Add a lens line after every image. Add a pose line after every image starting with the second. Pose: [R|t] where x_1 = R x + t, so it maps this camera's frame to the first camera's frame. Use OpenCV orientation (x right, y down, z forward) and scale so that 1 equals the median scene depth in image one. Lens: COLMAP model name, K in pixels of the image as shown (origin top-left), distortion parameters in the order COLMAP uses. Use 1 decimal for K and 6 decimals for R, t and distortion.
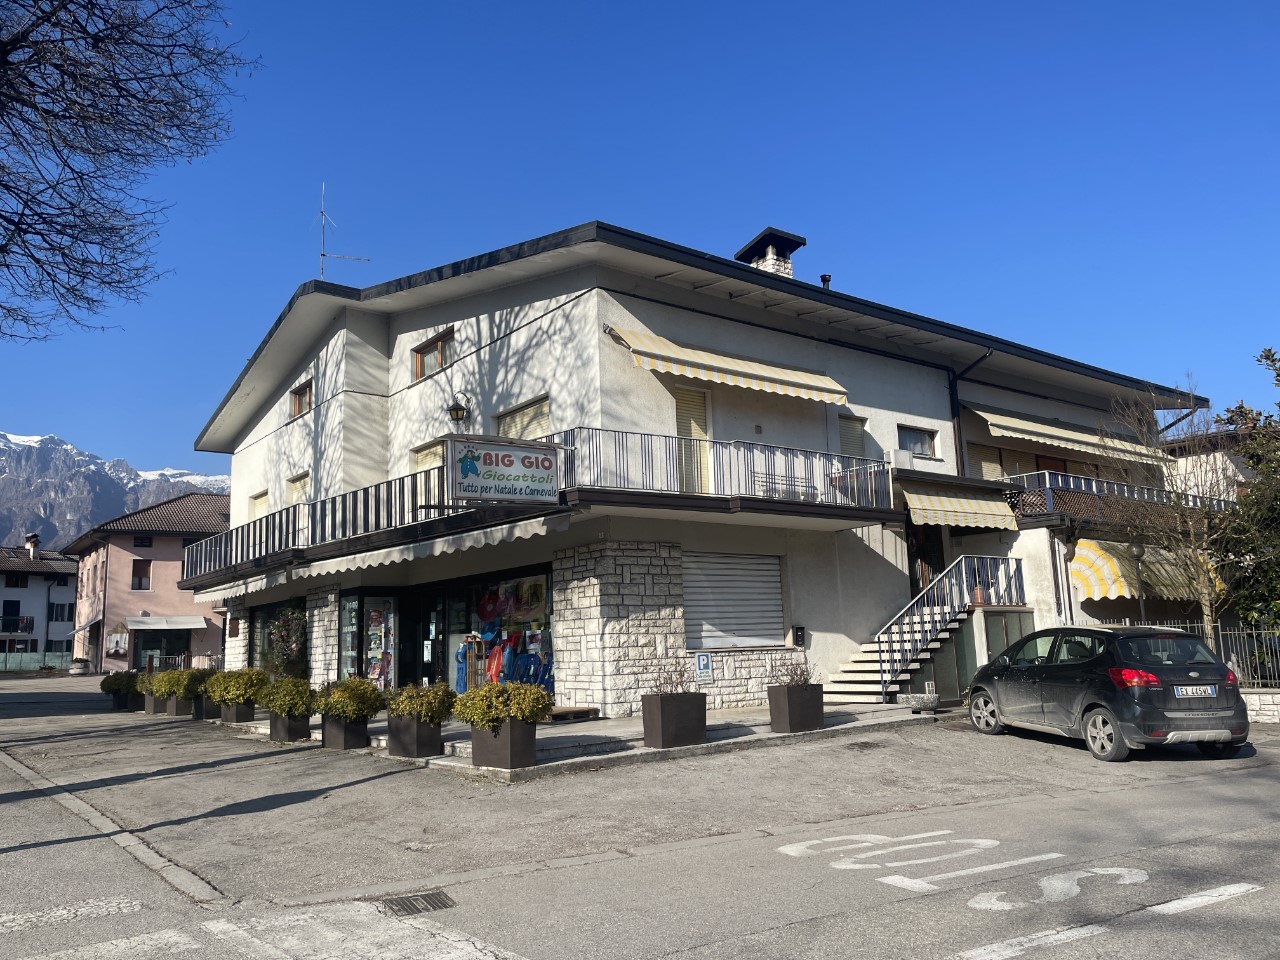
lens RADIAL K [[1000.3, 0, 615.1], [0, 1000.3, 499.7], [0, 0, 1]] dist [0.102211, -0.132712]
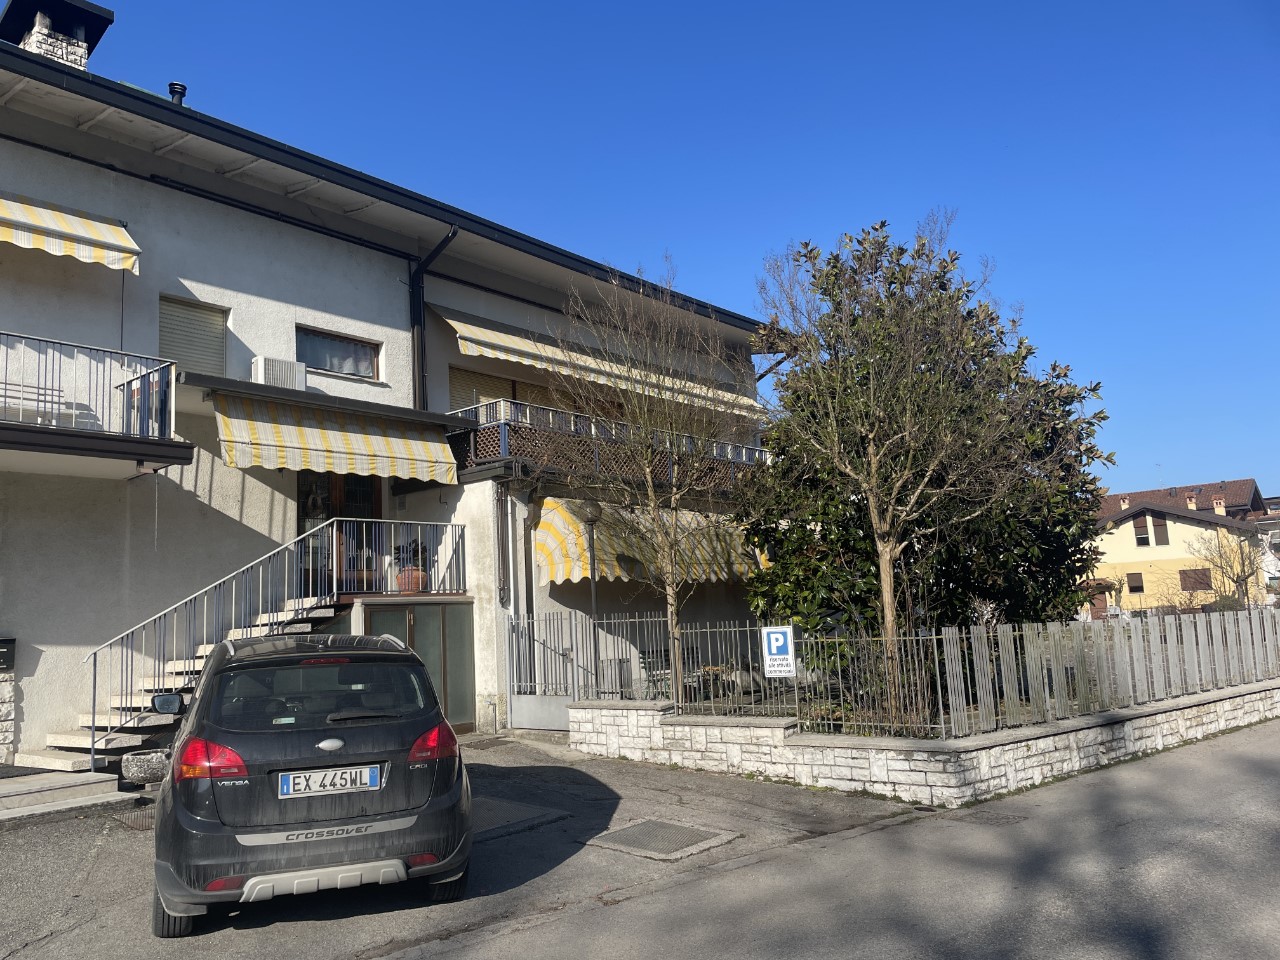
lens RADIAL K [[1000.3, 0, 637.5], [0, 1000.3, 489.8], [0, 0, 1]] dist [0.102211, -0.132712]
pose [[0.976144, 0.012279, 0.216775, 0.367937], [-0.013790, 0.999890, 0.005457, 0.028661], [-0.216684, -0.008316, 0.976206, 0.308744]]
